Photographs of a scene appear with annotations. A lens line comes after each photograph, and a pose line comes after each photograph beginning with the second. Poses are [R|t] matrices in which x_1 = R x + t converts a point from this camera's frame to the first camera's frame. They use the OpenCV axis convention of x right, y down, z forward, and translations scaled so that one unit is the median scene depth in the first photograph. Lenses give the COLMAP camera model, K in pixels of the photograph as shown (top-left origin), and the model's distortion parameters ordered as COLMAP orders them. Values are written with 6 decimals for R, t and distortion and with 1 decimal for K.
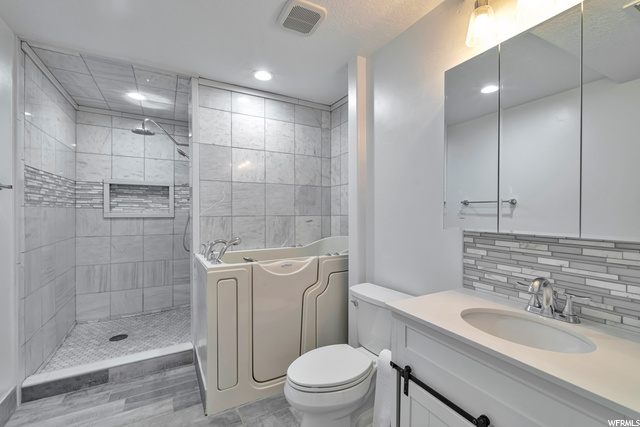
lens RADIAL K [[276.7, 0, 320.7], [0, 276.7, 209.3], [0, 0, 1]] dist [-0.001102, 0.000718]
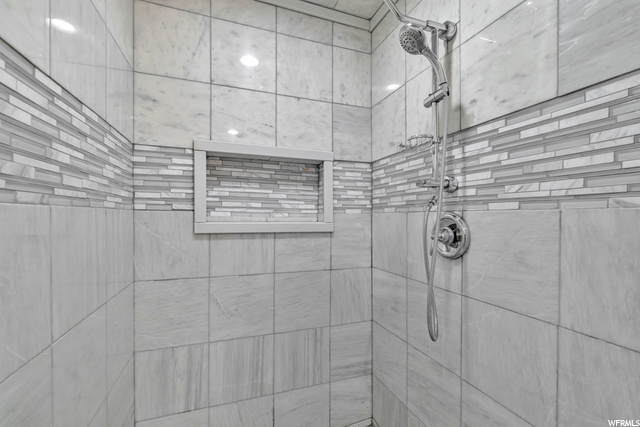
lens RADIAL K [[276.7, 0, 319.7], [0, 276.7, 216.5], [0, 0, 1]] dist [-0.001102, 0.000718]
pose [[0.986925, 0.004475, -0.161118, -0.513900], [-0.002544, 0.999922, 0.012190, -0.000633], [0.161160, -0.011621, 0.986860, 0.599369]]
